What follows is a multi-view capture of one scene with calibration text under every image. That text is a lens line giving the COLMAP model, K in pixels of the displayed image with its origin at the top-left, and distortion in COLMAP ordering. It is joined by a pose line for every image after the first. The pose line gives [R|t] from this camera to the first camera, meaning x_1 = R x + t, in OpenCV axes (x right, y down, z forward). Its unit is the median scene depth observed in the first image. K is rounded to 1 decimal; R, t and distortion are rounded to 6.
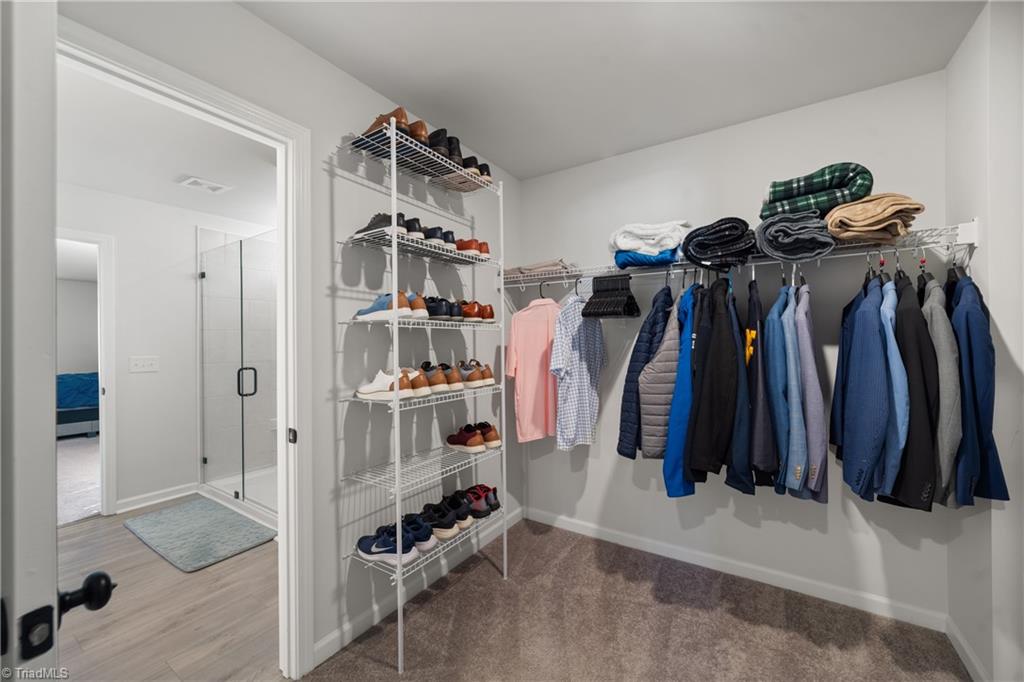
lens RADIAL K [[393.4, 0, 518.8], [0, 393.4, 340.4], [0, 0, 1]] dist [-0.006064, 0.000215]
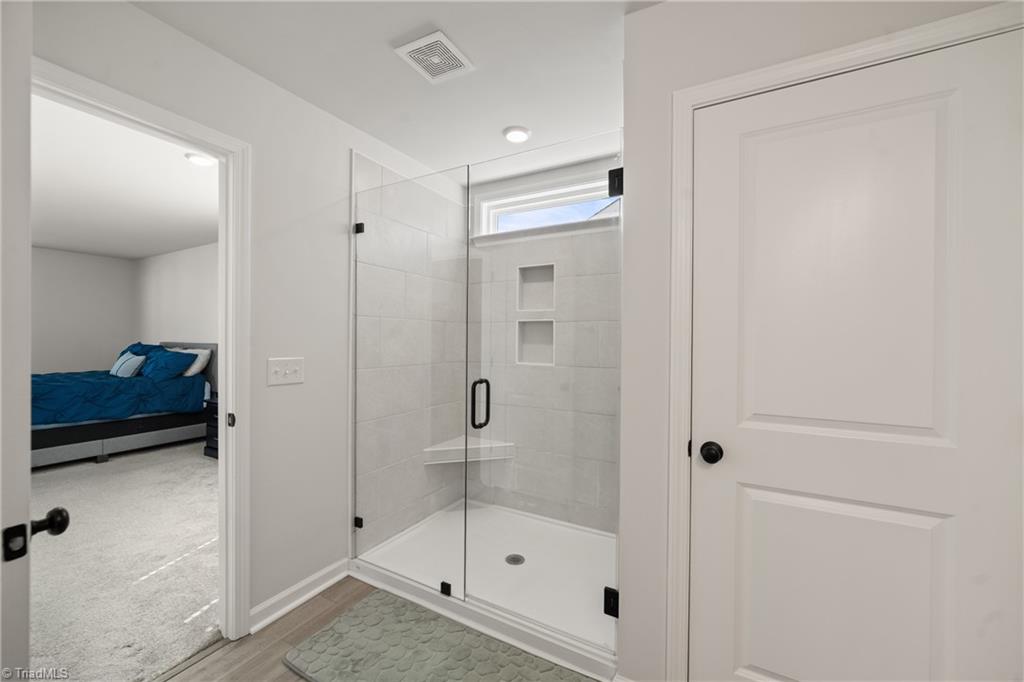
lens RADIAL K [[393.4, 0, 518.8], [0, 393.4, 340.4], [0, 0, 1]] dist [-0.006064, 0.000215]
pose [[0.997231, 0.019235, 0.071842, -0.599507], [-0.019926, 0.999762, 0.008919, 0.002559], [-0.071653, -0.010326, 0.997376, 0.355939]]
